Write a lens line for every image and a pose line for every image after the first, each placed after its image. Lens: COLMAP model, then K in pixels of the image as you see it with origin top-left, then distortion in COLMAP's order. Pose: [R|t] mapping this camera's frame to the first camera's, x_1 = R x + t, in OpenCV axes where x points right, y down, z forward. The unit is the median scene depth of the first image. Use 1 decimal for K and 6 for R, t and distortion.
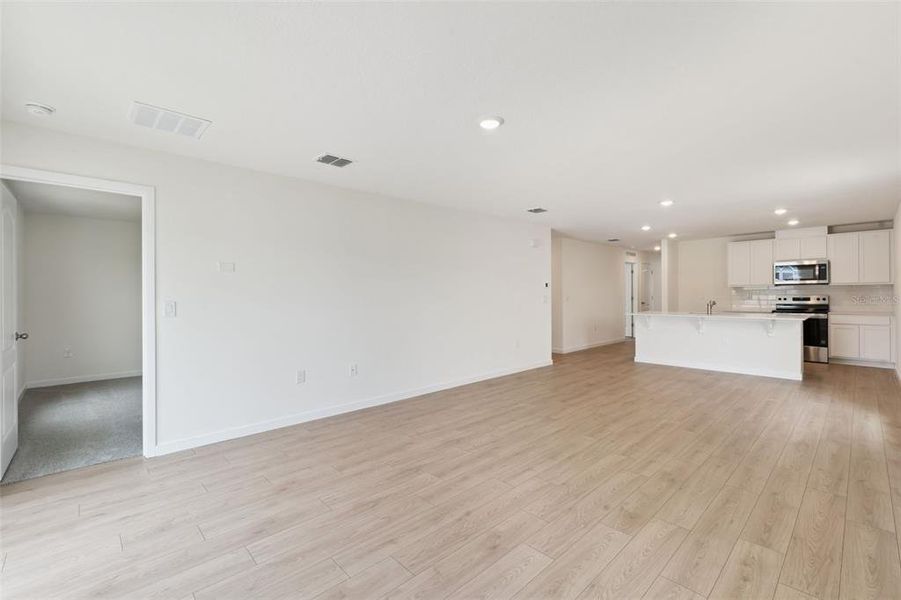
lens RADIAL K [[394.3, 0, 453.5], [0, 394.3, 299.3], [0, 0, 1]] dist [-0.002370, 0.000311]
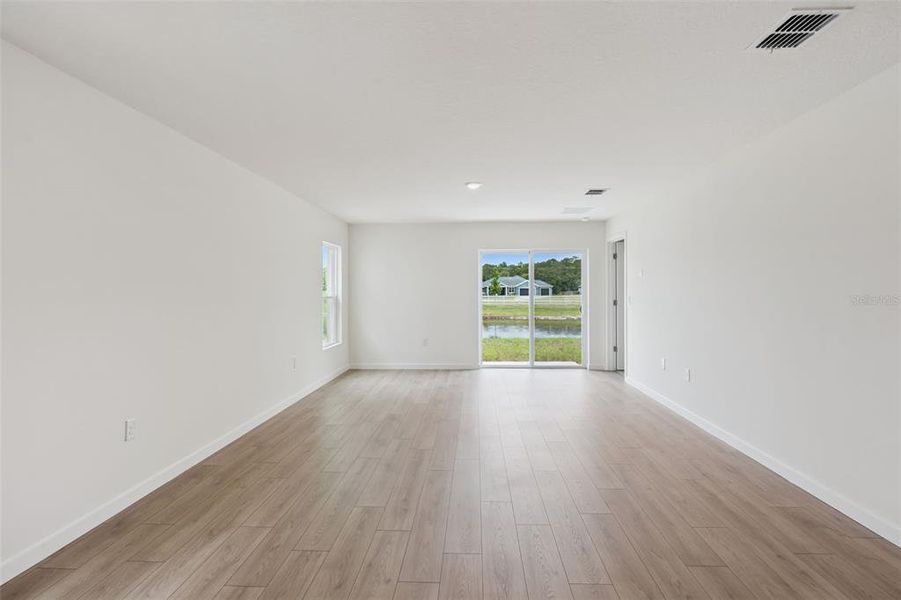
lens RADIAL K [[431.9, 0, 456.2], [0, 431.9, 291.1], [0, 0, 1]] dist [-0.007072, -0.000412]
pose [[-0.722645, 0.008375, -0.691168, 0.832733], [-0.001612, 0.999903, 0.013801, -0.029526], [0.691217, 0.011087, -0.722562, 1.363438]]
